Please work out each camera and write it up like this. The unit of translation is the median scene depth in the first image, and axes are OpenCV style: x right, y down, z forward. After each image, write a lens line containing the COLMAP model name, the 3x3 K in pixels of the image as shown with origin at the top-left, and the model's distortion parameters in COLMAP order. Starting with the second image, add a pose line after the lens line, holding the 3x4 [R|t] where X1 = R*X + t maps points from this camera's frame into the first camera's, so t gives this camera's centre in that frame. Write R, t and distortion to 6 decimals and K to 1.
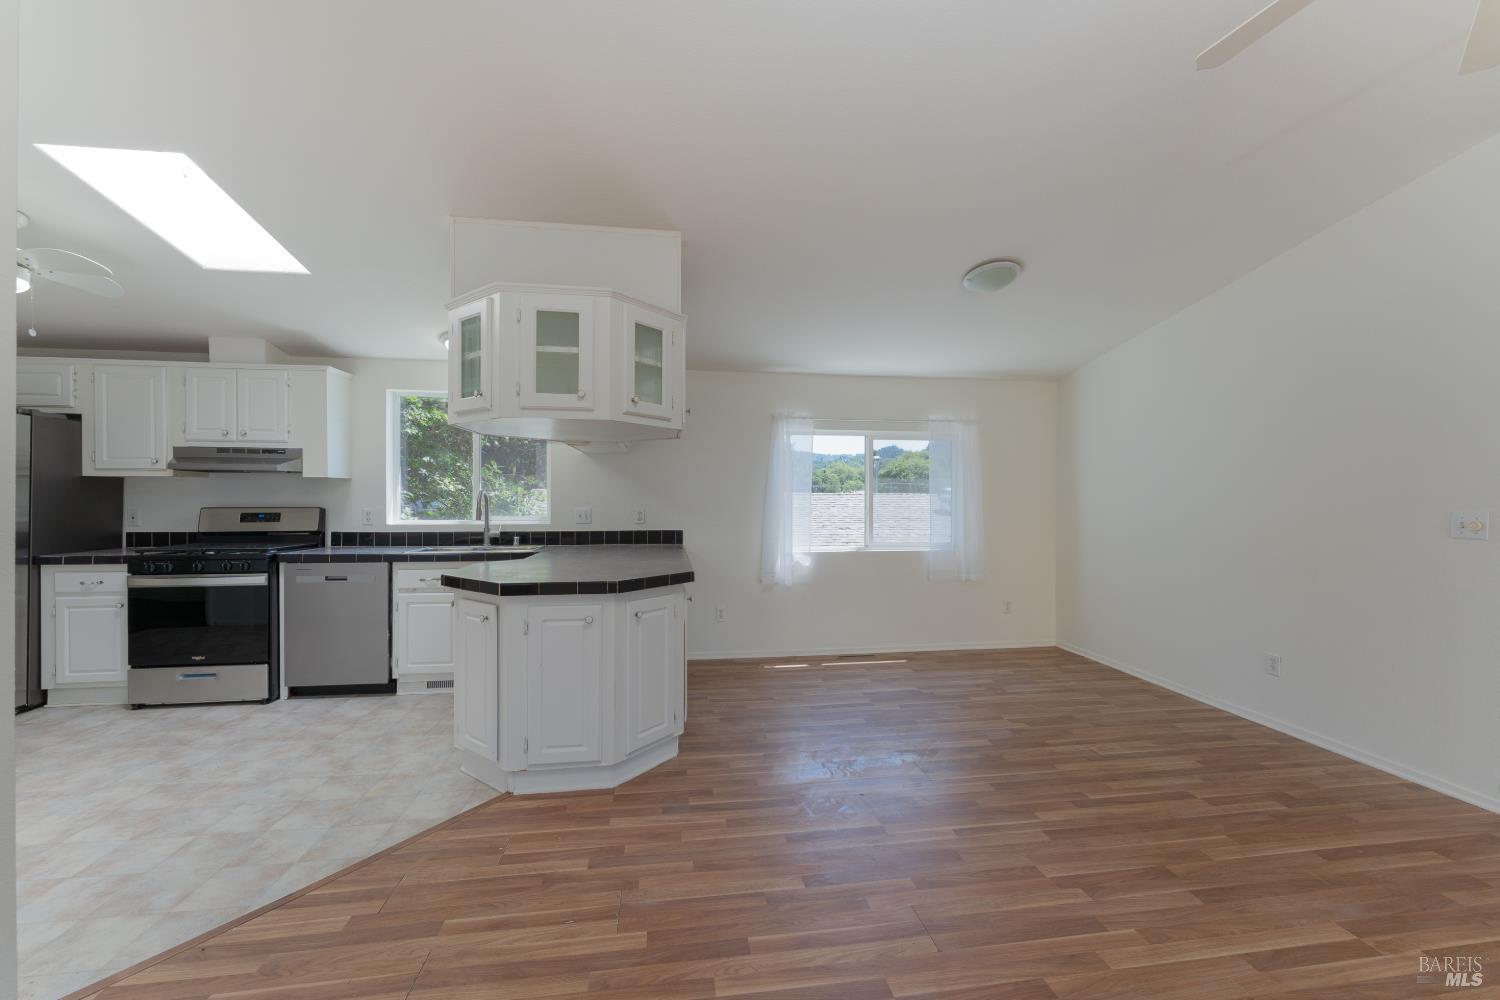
lens RADIAL K [[605.7, 0, 752.5], [0, 605.7, 501.6], [0, 0, 1]] dist [-0.002749, -0.000429]
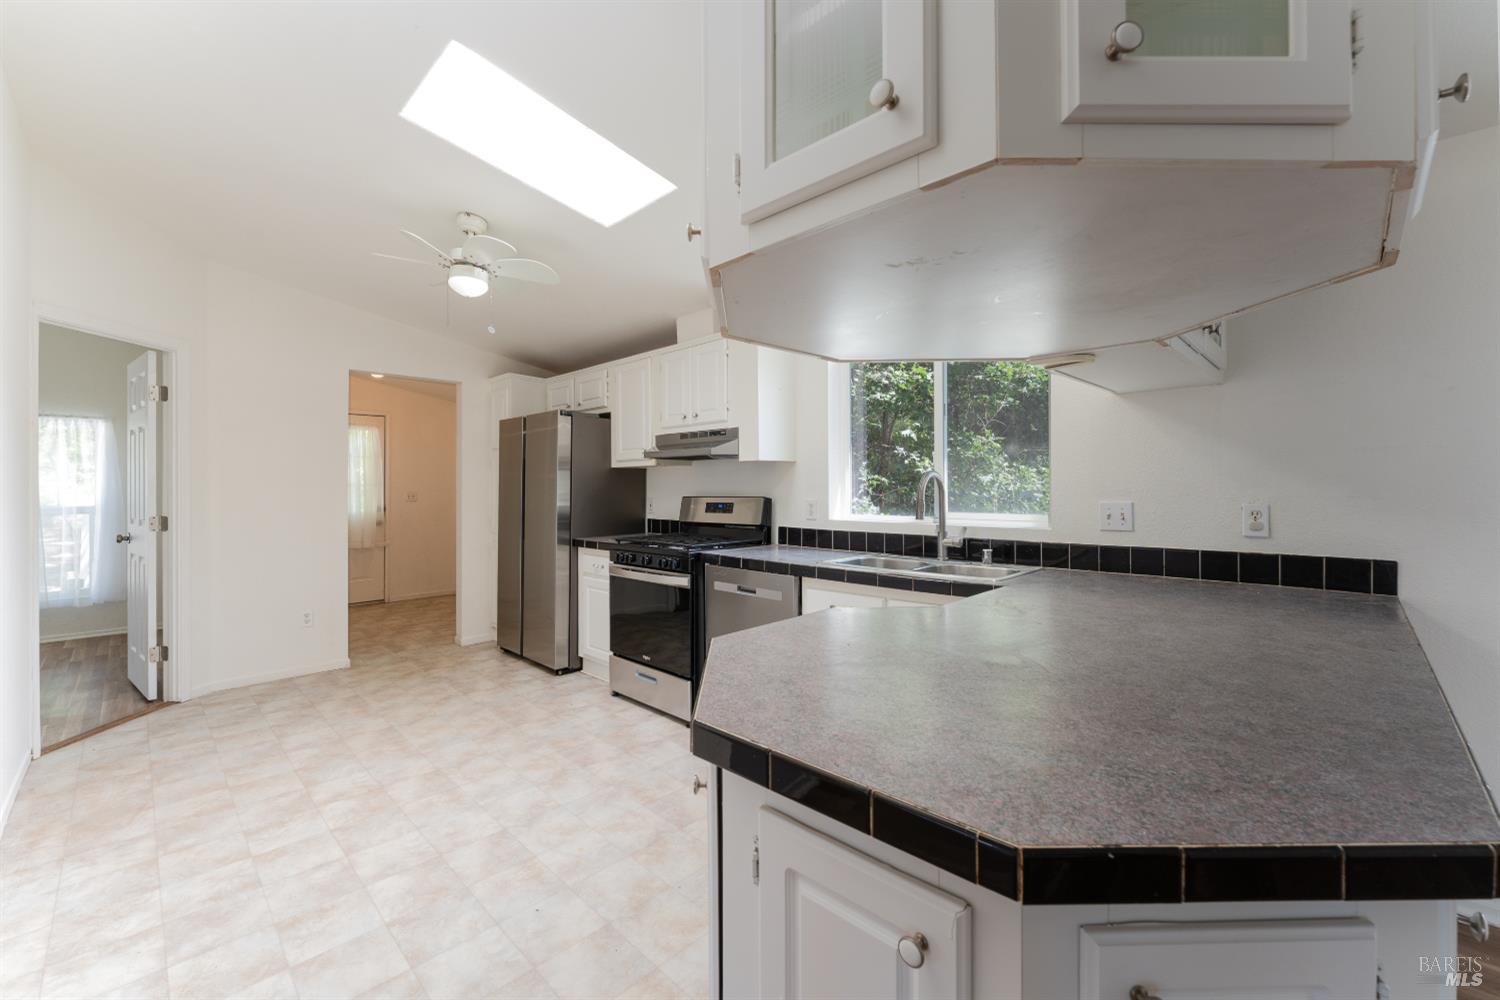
lens RADIAL K [[608.5, 0, 743.0], [0, 608.5, 483.8], [0, 0, 1]] dist [-0.000975, 0.000032]
pose [[0.603653, -0.010546, -0.797177, -0.068740], [0.004254, 0.999941, -0.010007, -0.000428], [0.797236, 0.002650, 0.603663, 0.512225]]
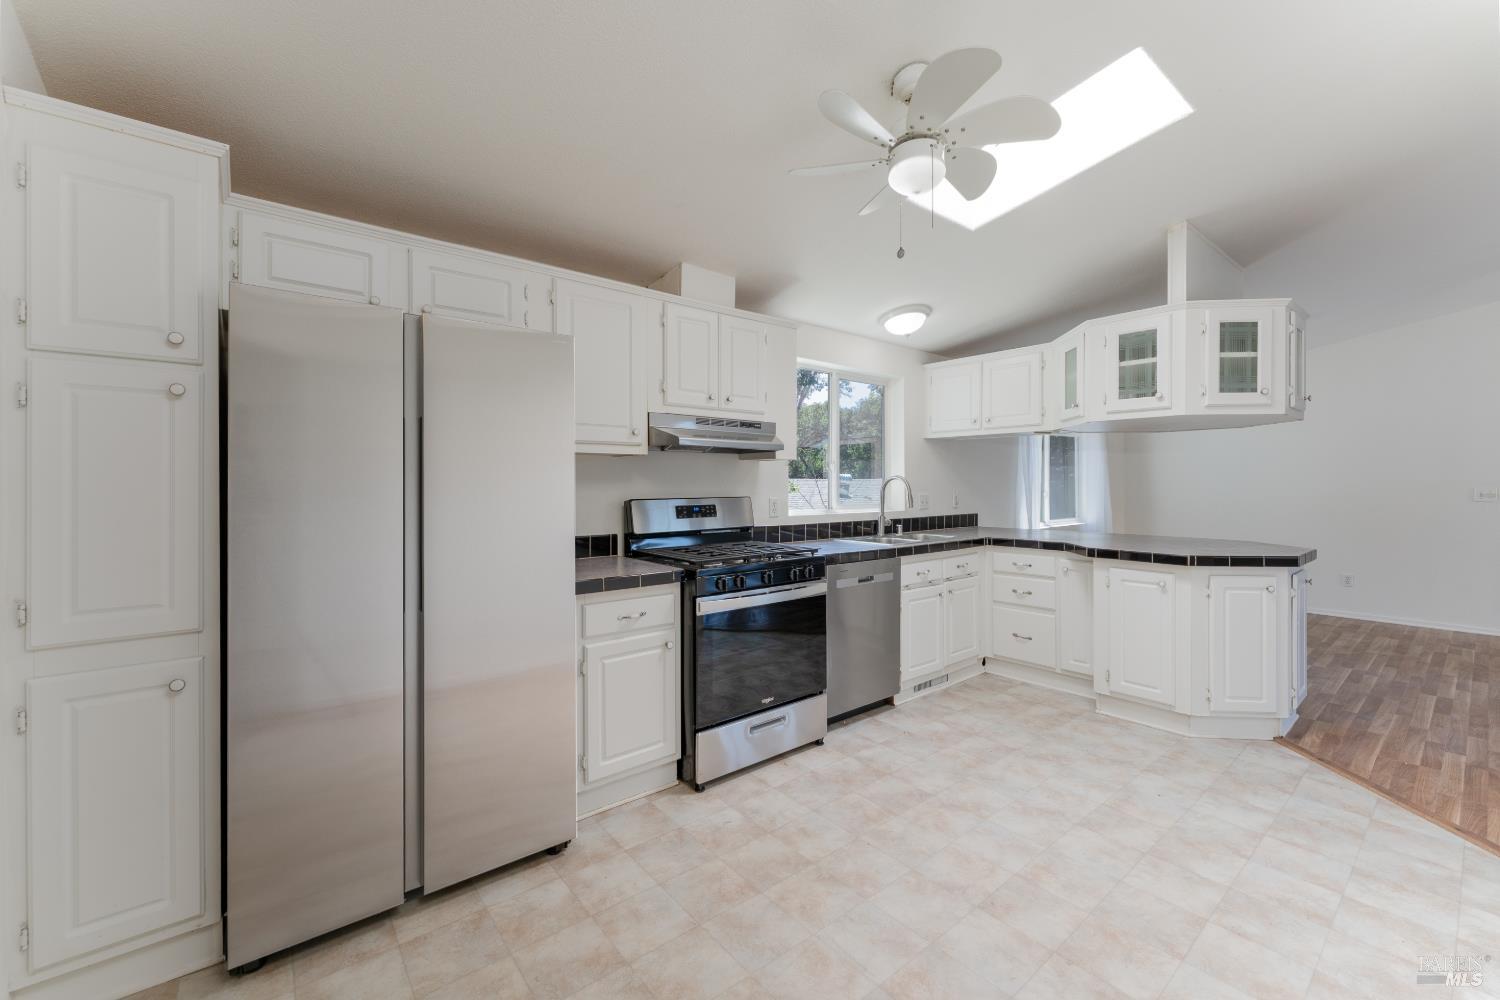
lens RADIAL K [[608.5, 0, 743.0], [0, 608.5, 483.8], [0, 0, 1]] dist [-0.000975, 0.000032]
pose [[0.859008, -0.004290, 0.511943, -1.236697], [0.008174, 0.999952, -0.005337, -0.003397], [-0.511896, 0.008770, 0.859003, 0.344210]]
